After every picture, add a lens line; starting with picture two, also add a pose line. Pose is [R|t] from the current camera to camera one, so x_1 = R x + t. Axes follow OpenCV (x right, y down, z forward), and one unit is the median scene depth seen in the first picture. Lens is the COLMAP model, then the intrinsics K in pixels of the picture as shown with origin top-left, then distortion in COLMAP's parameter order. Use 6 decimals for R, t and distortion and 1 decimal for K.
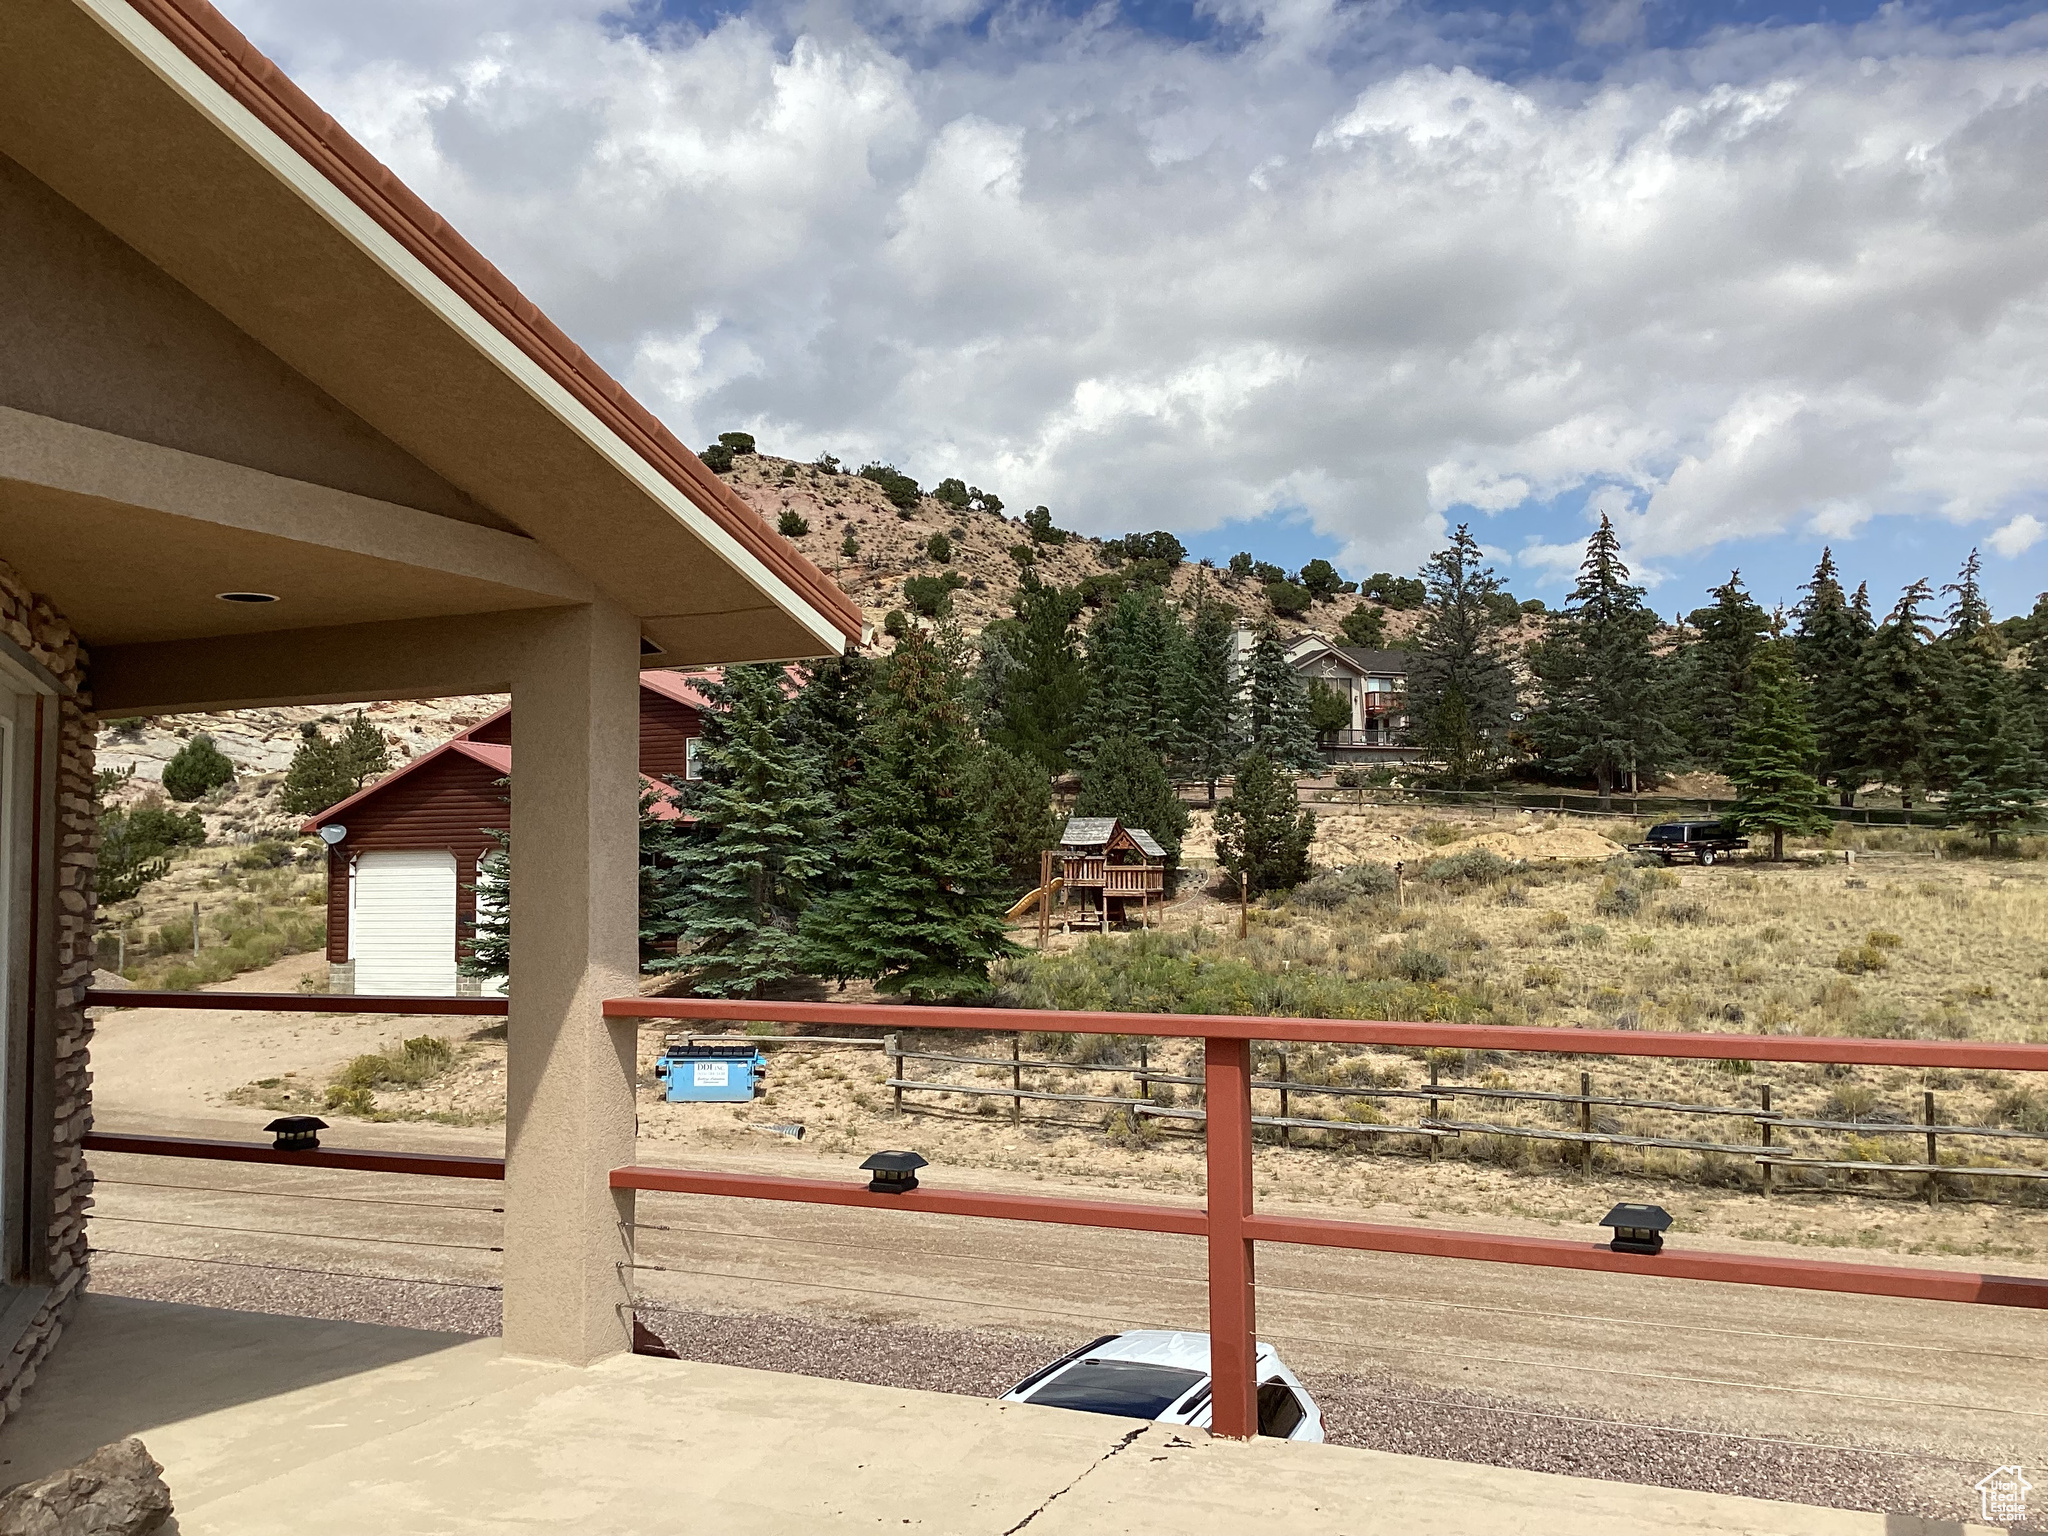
lens RADIAL K [[1824.3, 0, 1035.9], [0, 1824.3, 770.0], [0, 0, 1]] dist [0.110890, -0.196219]
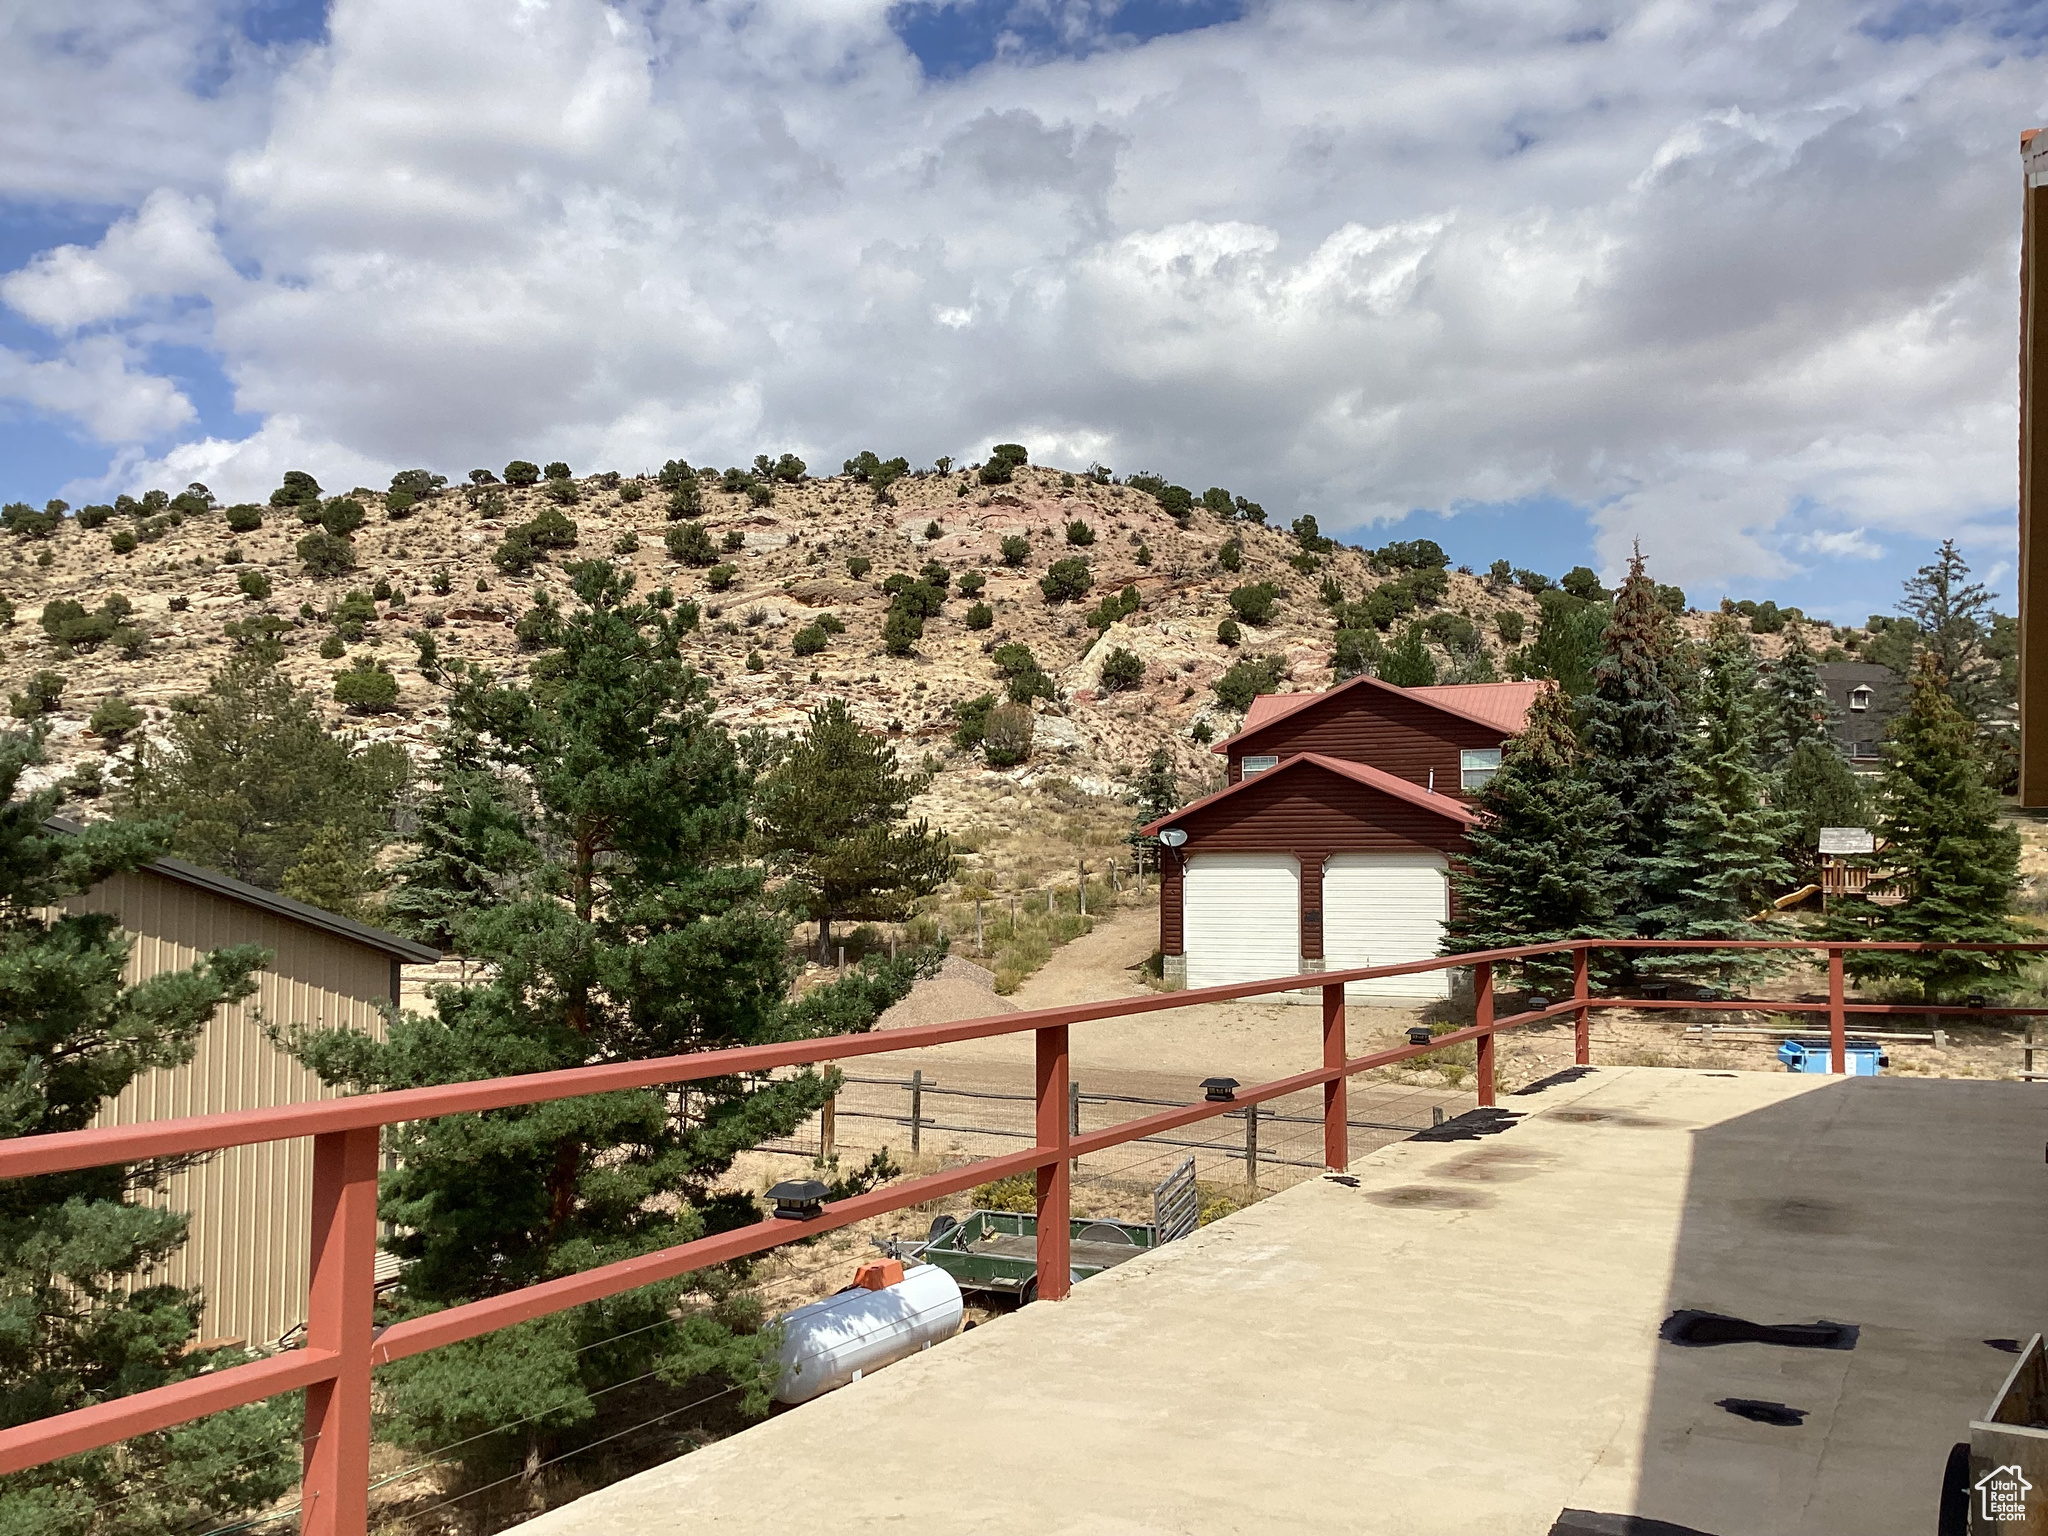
lens RADIAL K [[1824.3, 0, 1035.9], [0, 1824.3, 770.0], [0, 0, 1]] dist [0.110890, -0.196219]
pose [[0.999284, 0.007177, -0.037143, -0.113366], [-0.007217, 0.999973, -0.000965, -0.000819], [0.037135, 0.001233, 0.999309, -0.021791]]
